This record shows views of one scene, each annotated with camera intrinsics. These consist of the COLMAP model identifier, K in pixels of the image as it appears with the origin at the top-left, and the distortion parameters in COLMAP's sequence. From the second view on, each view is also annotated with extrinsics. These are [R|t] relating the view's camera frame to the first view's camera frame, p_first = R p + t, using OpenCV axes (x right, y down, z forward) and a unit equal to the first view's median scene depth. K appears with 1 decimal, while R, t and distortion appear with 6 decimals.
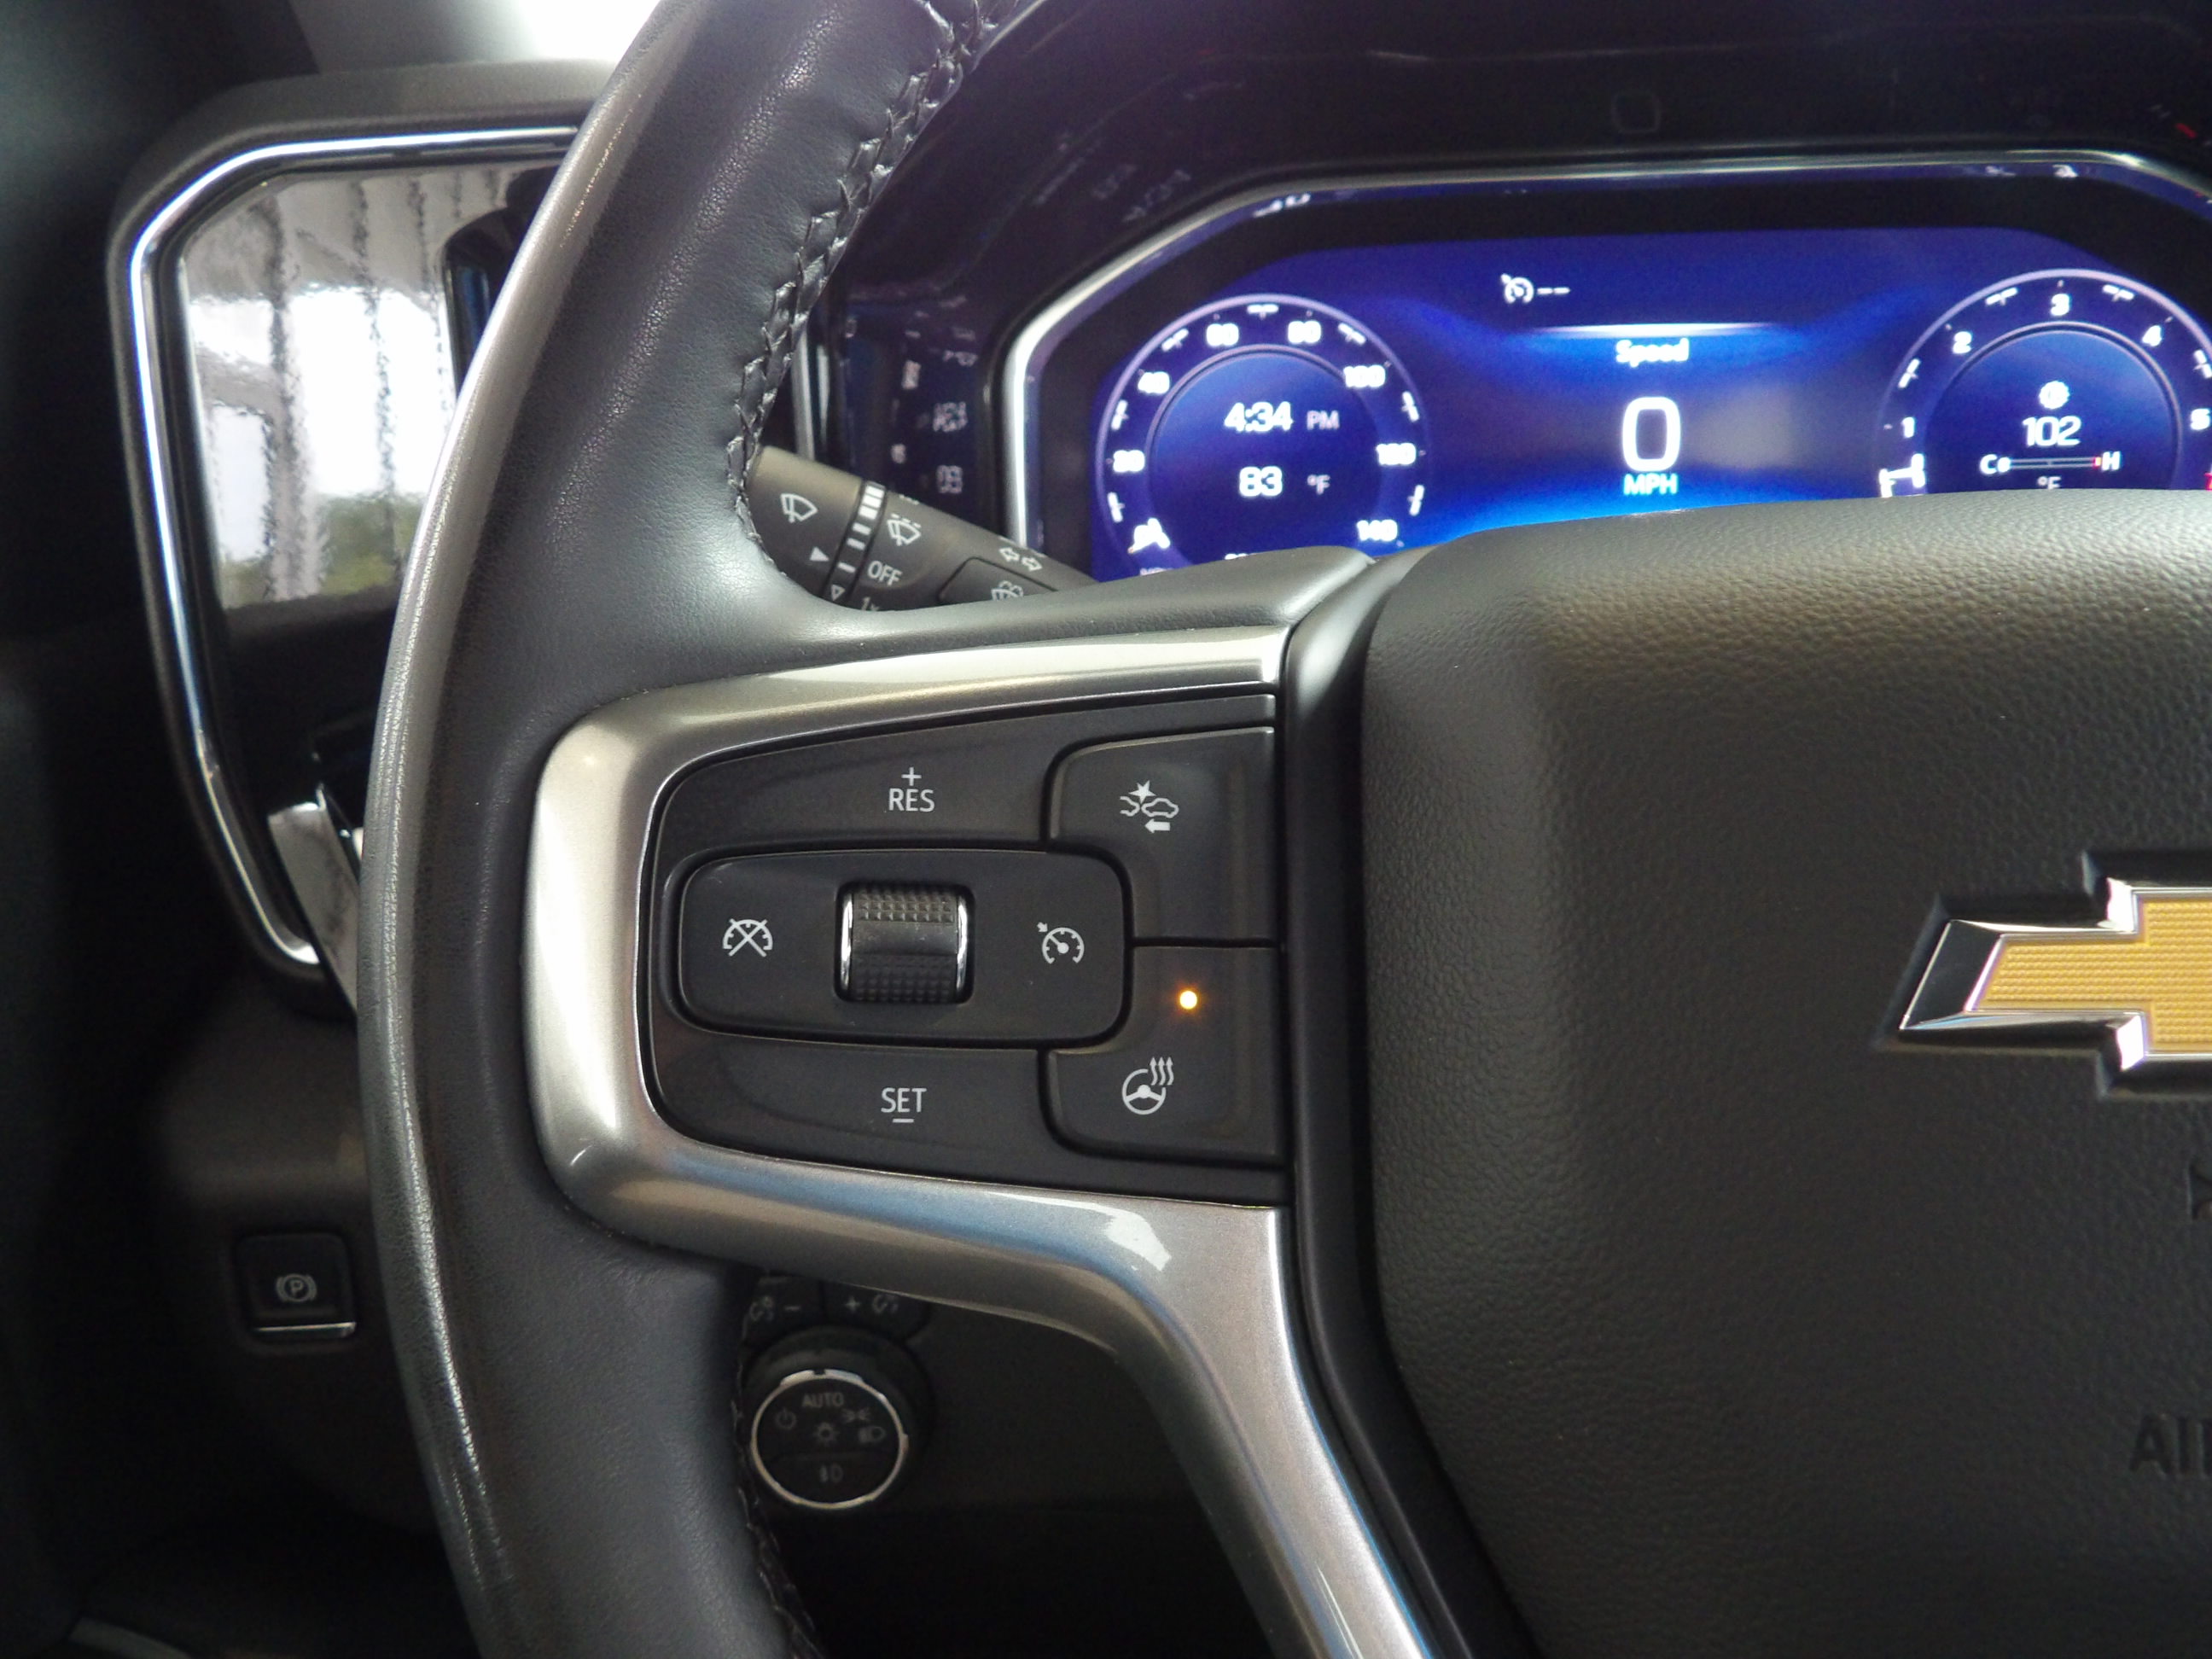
lens RADIAL K [[1773.4, 0, 1084.0], [0, 1773.4, 827.2], [0, 0, 1]] dist [-0.035155, -0.011751]
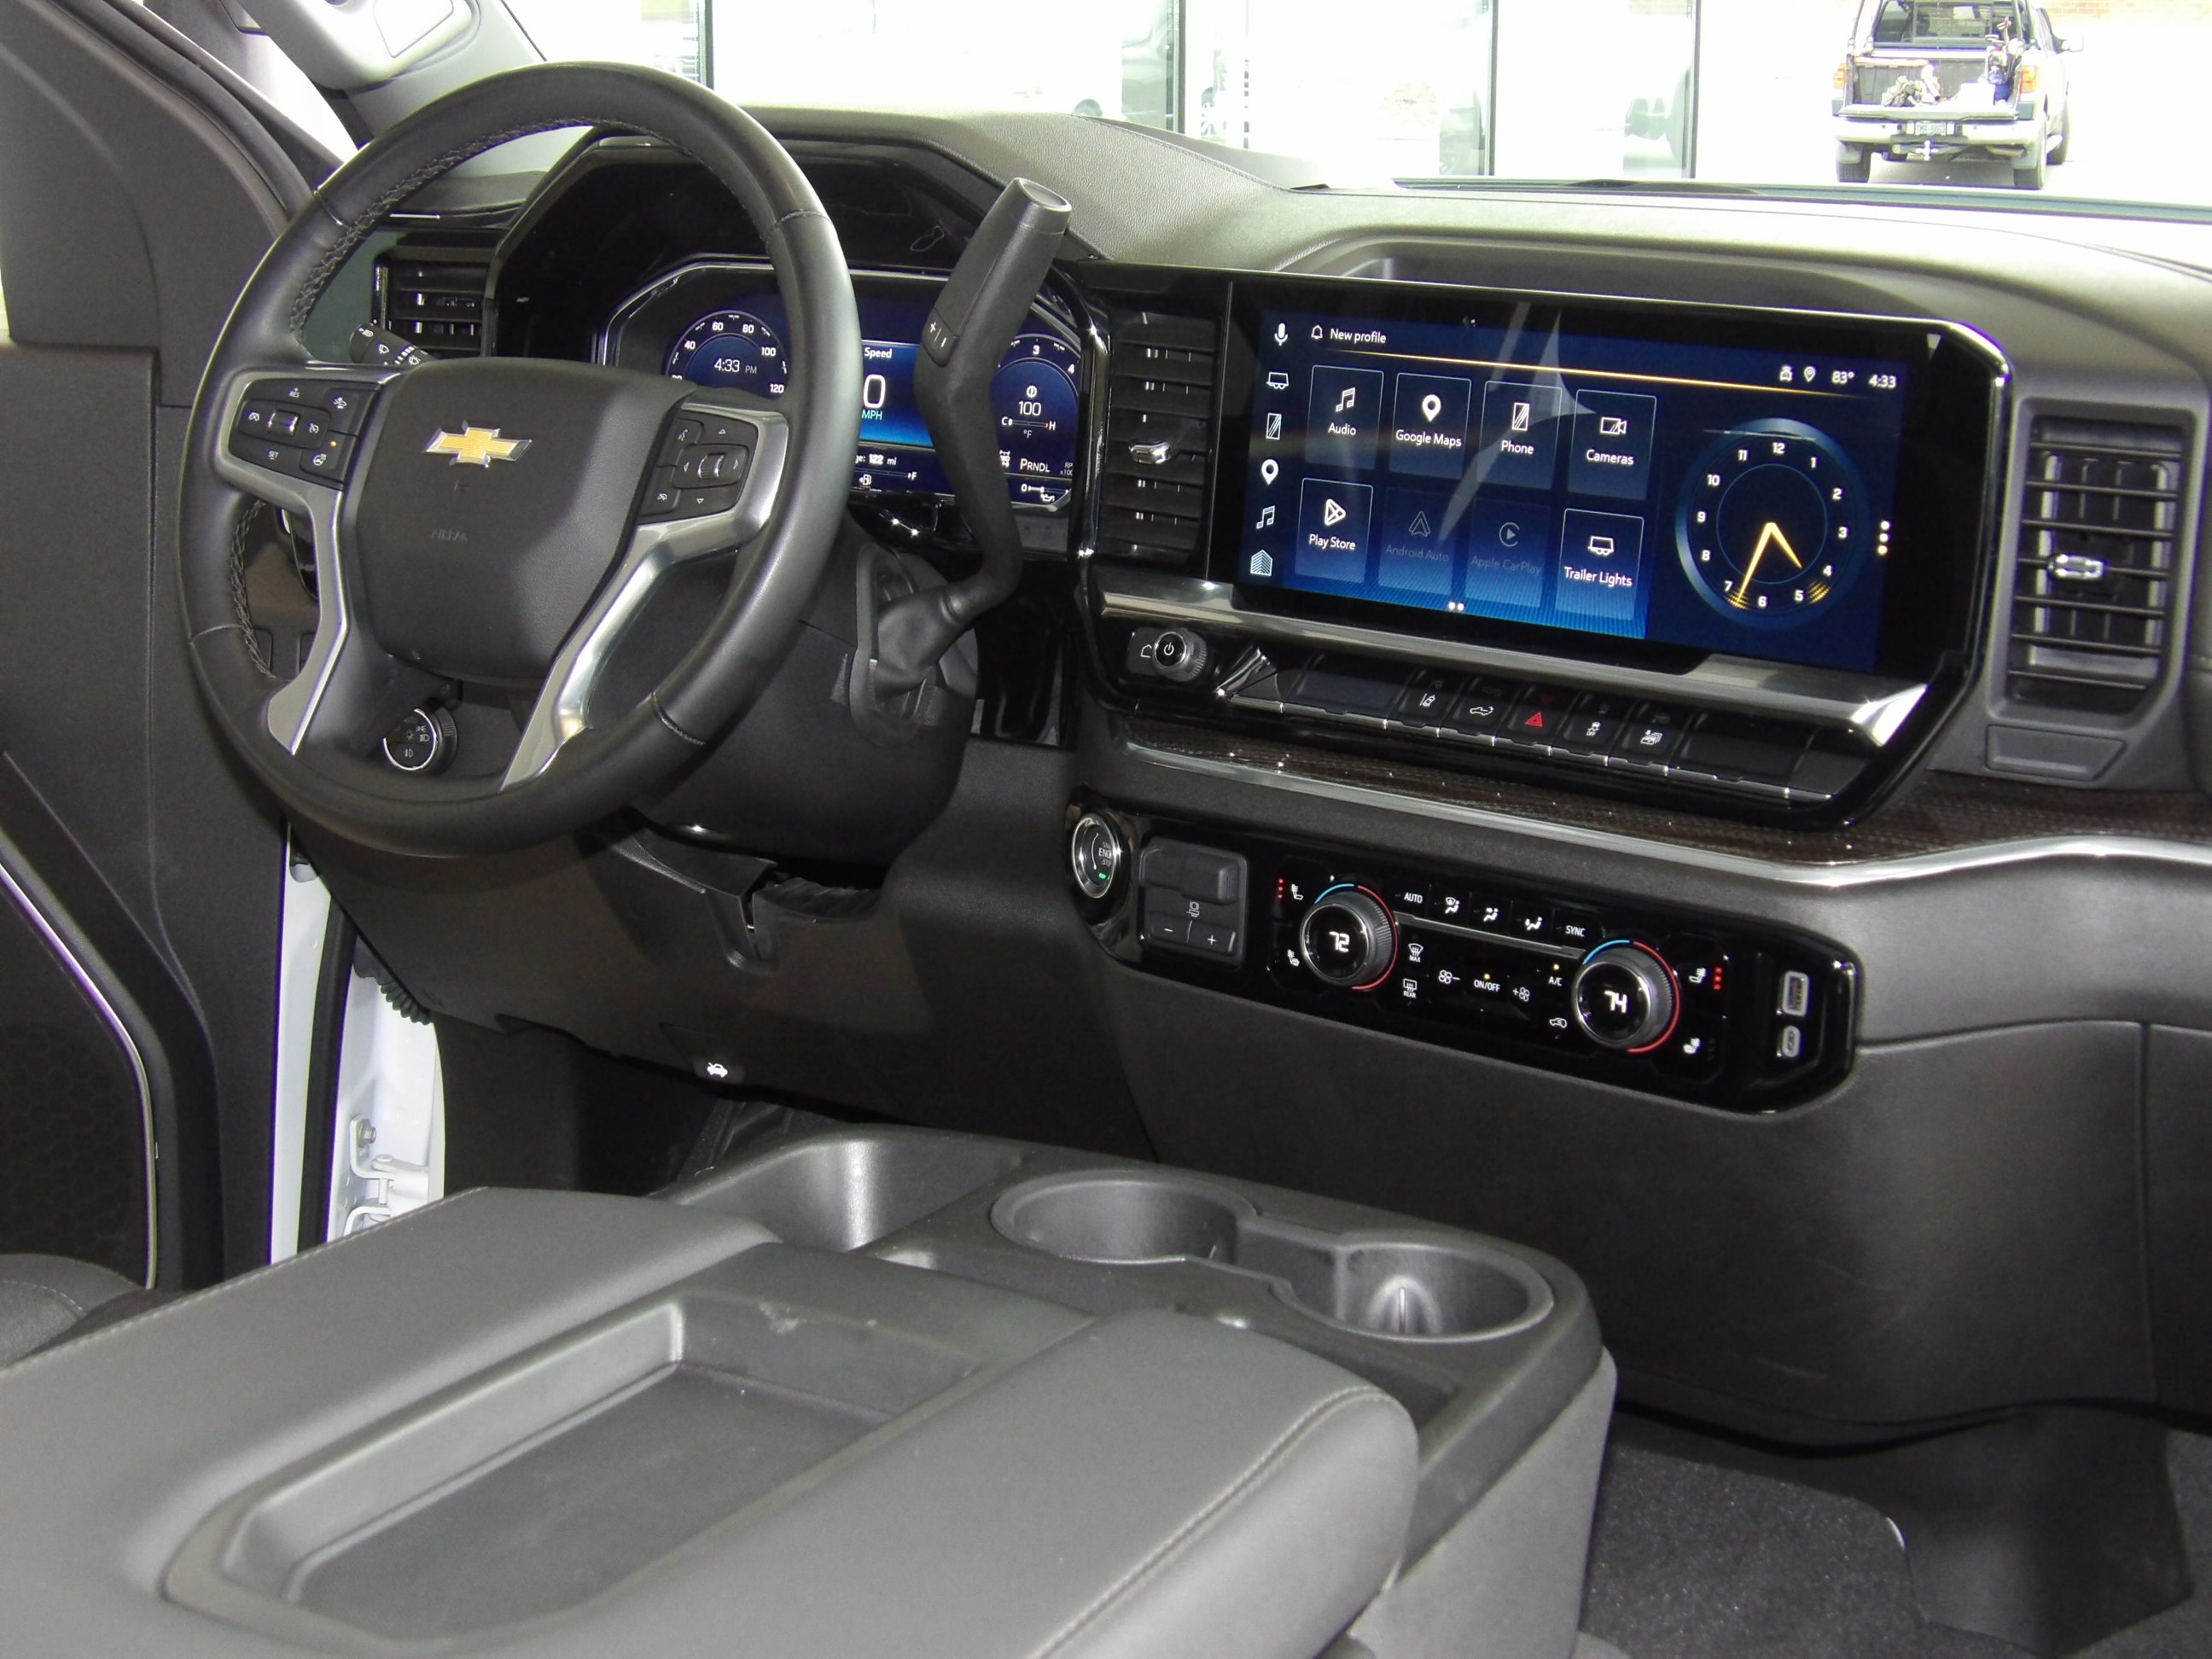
lens RADIAL K [[2947.8, 0, 1108.7], [0, 2947.8, 868.3], [0, 0, 1]] dist [0.001797, -0.919566]
pose [[0.908819, 0.177388, -0.377599, 2.046550], [-0.211409, 0.976104, -0.050273, 0.464938], [0.359658, 0.125517, 0.924603, -2.144830]]
